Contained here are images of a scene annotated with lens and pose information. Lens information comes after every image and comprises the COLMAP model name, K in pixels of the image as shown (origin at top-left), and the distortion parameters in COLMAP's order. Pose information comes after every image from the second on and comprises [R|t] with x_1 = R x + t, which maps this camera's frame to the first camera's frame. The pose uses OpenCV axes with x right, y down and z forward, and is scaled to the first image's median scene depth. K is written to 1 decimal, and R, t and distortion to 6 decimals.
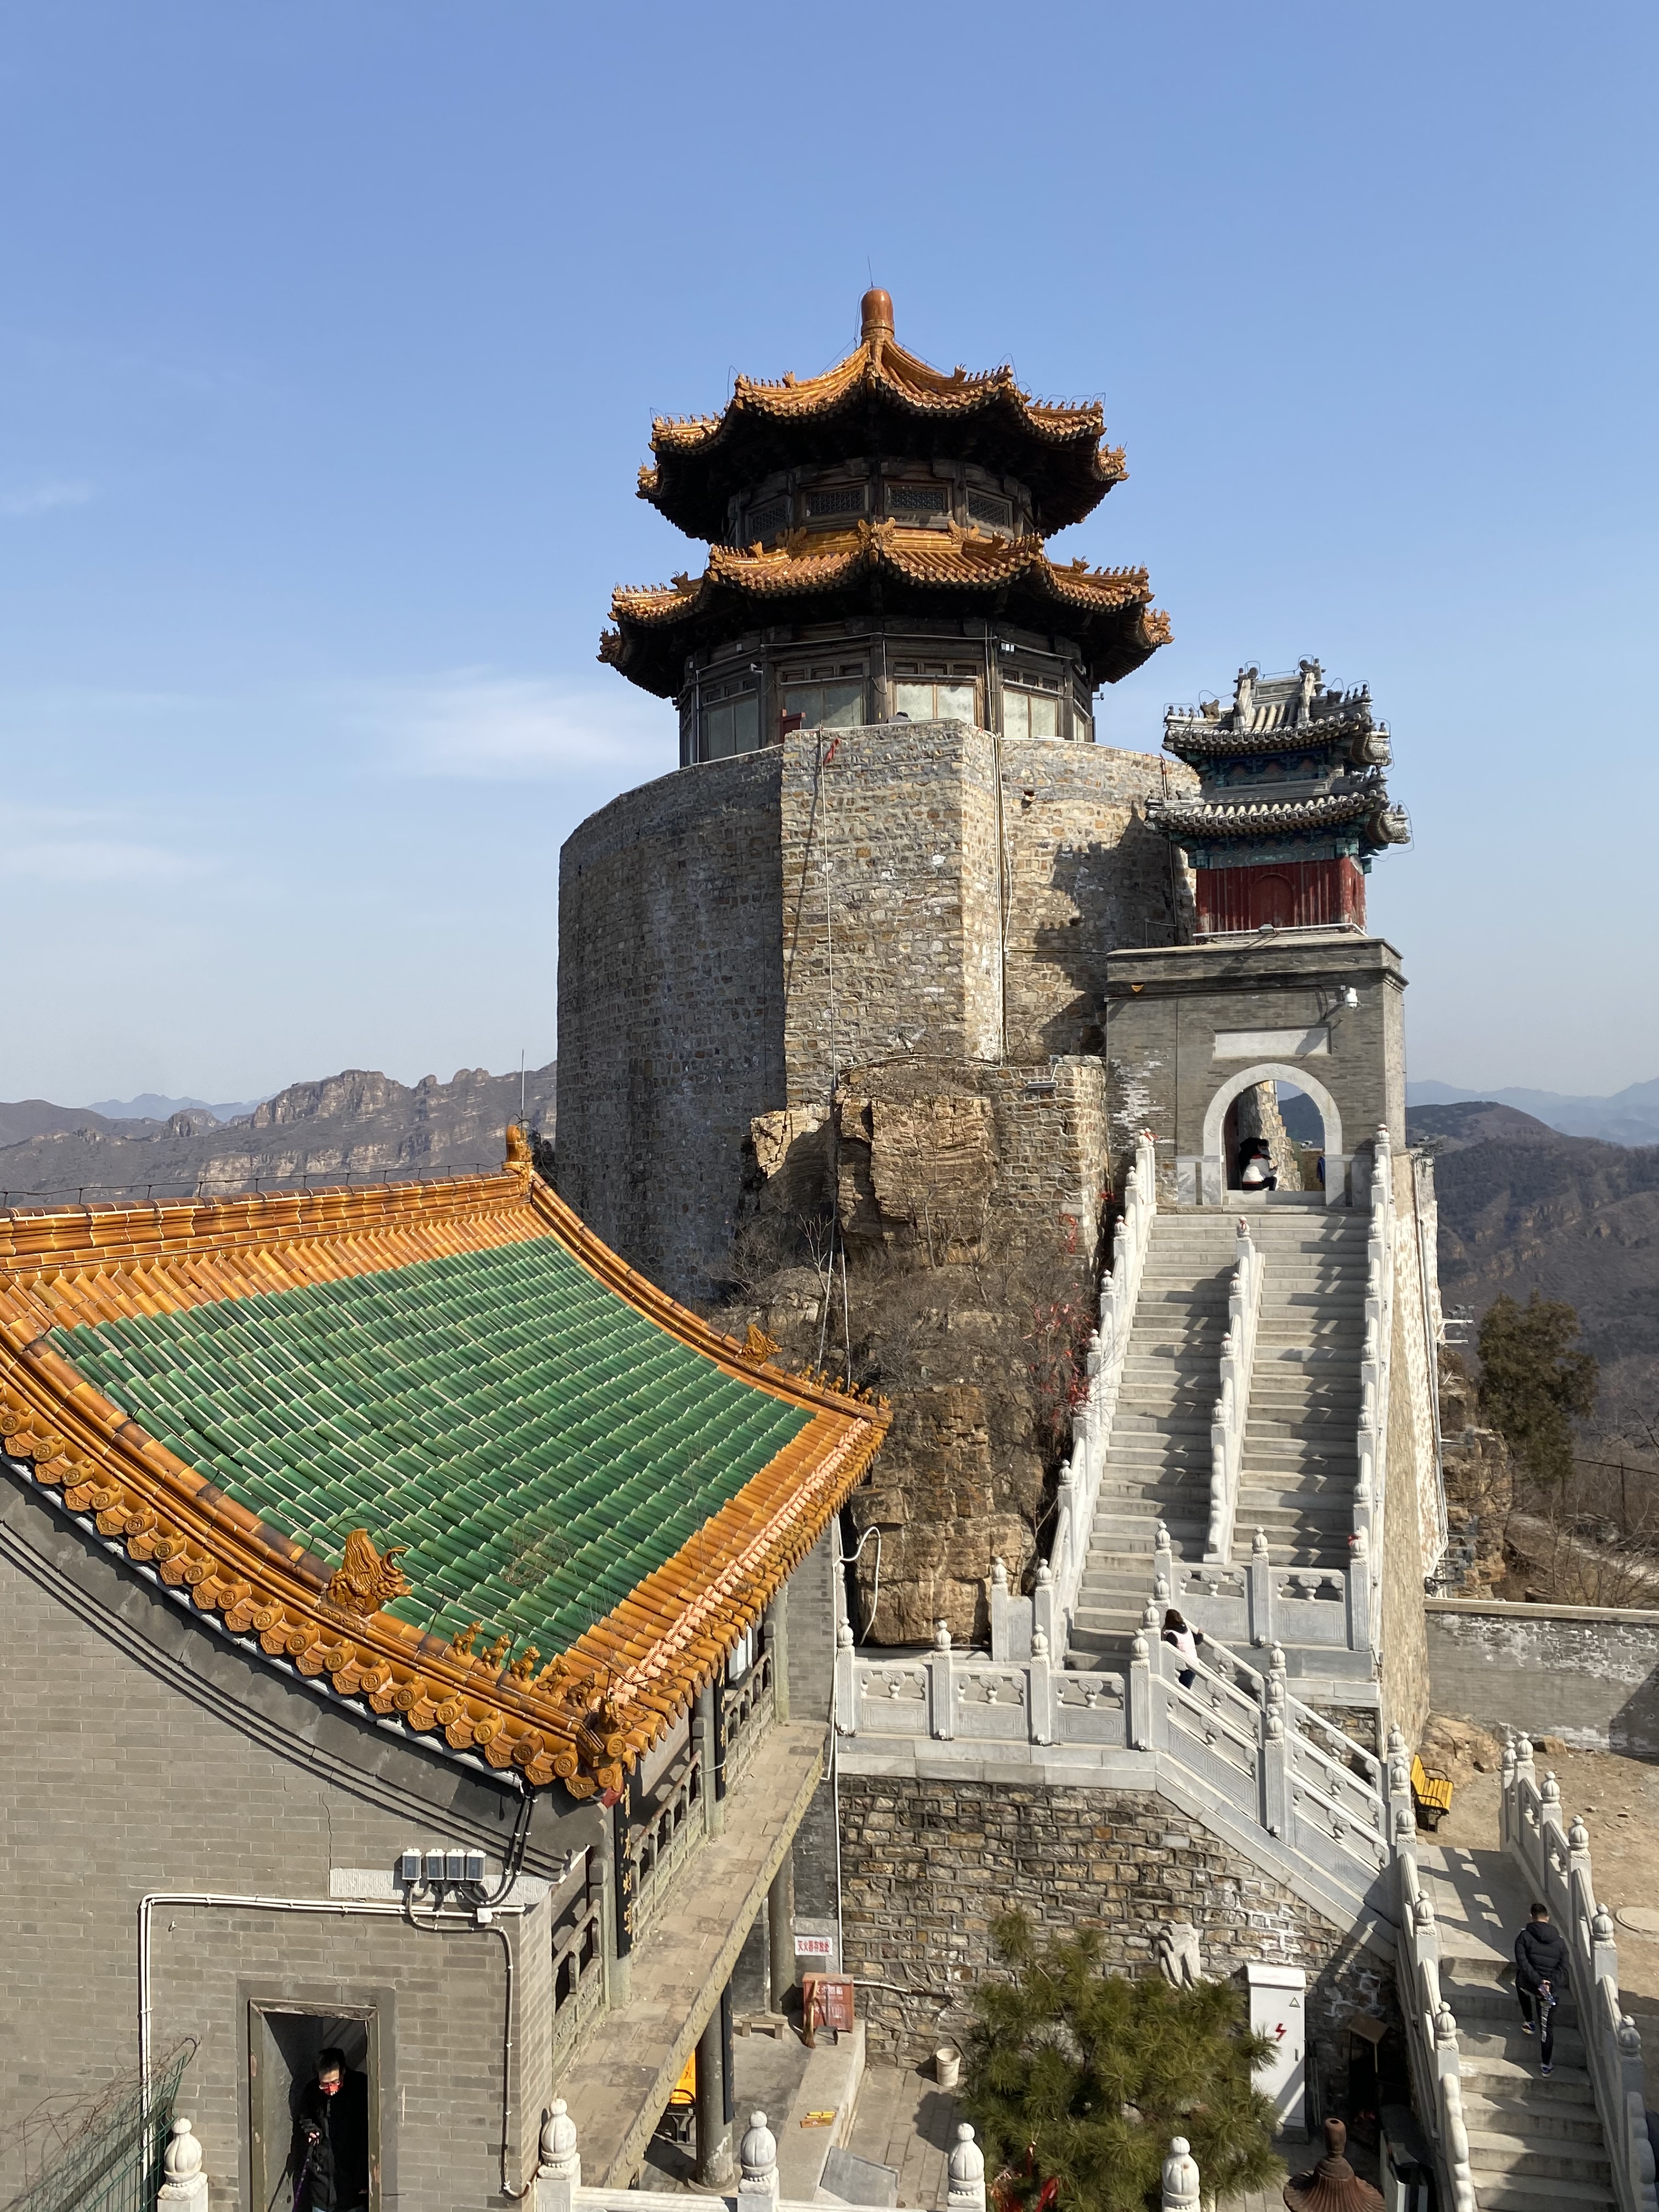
lens RADIAL K [[1710.5, 0, 834.7], [0, 1710.5, 1102.1], [0, 0, 1]] dist [0.025804, -0.074163]
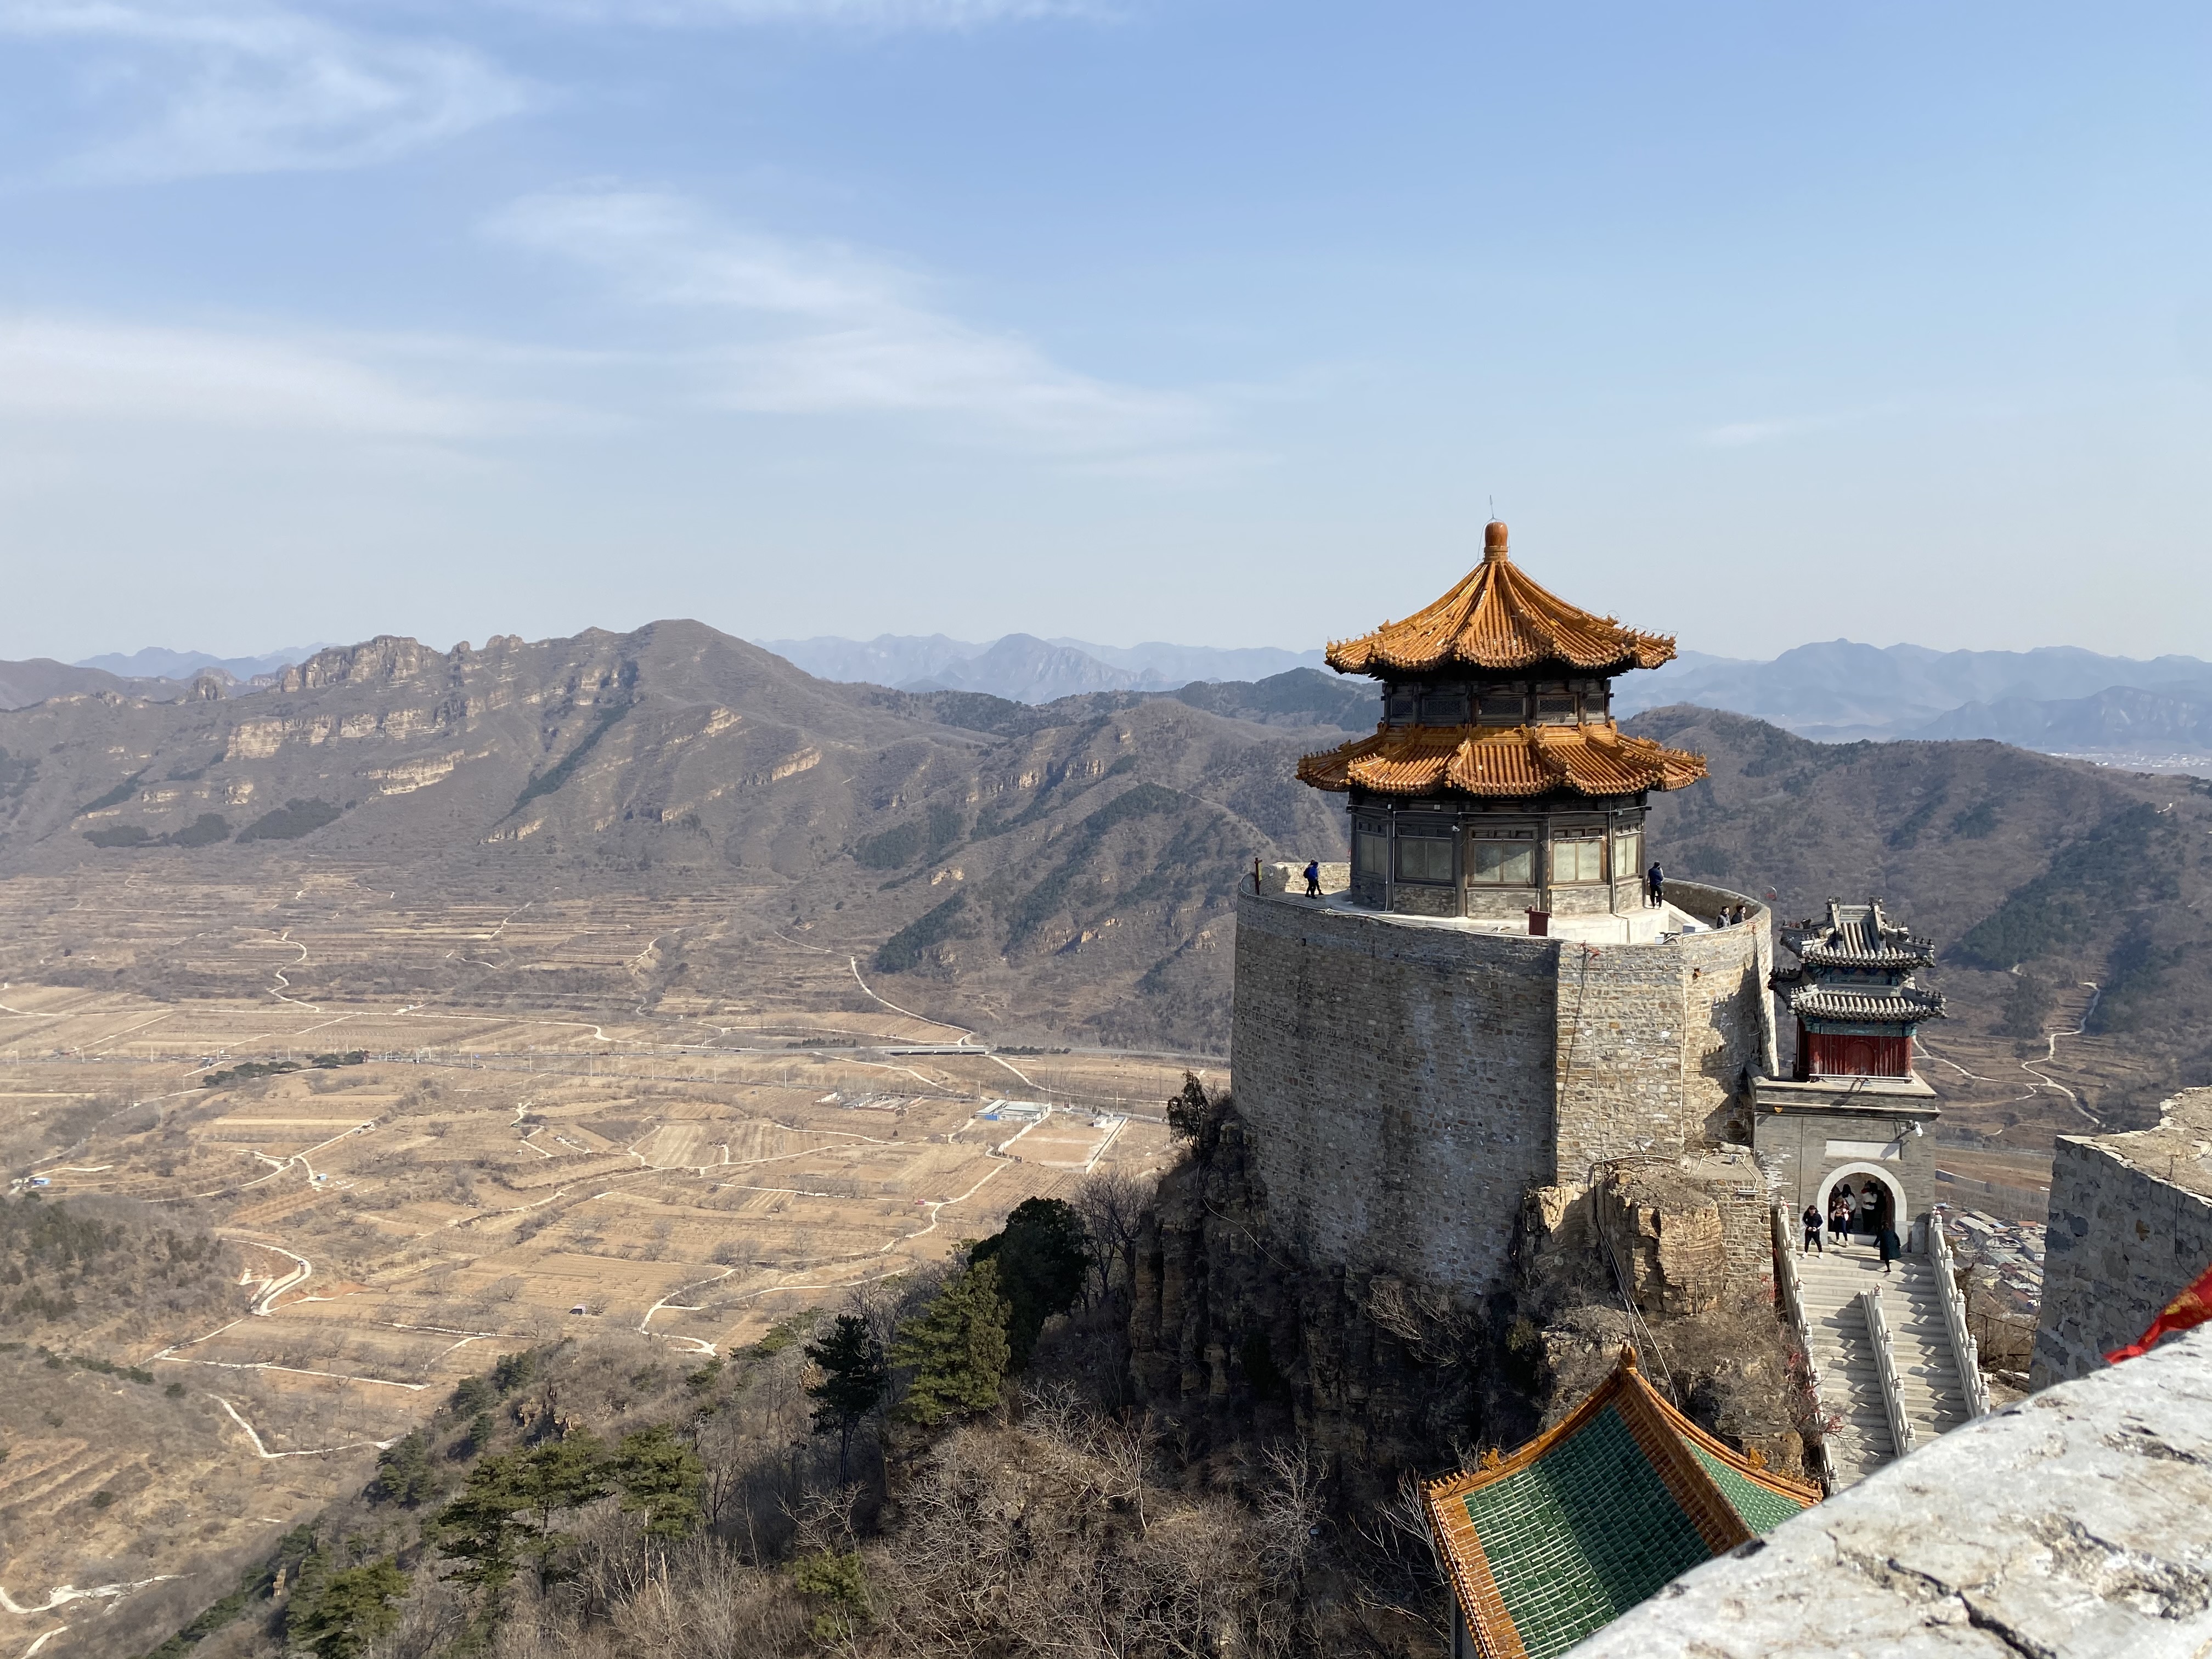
lens RADIAL K [[1629.8, 0, 1038.0], [0, 1629.8, 728.7], [0, 0, 1]] dist [0.026954, -0.050778]
pose [[0.990279, 0.003153, 0.139059, -0.706614], [-0.011016, 0.998381, 0.055809, -0.489076], [-0.138658, -0.056798, 0.988710, -0.387583]]
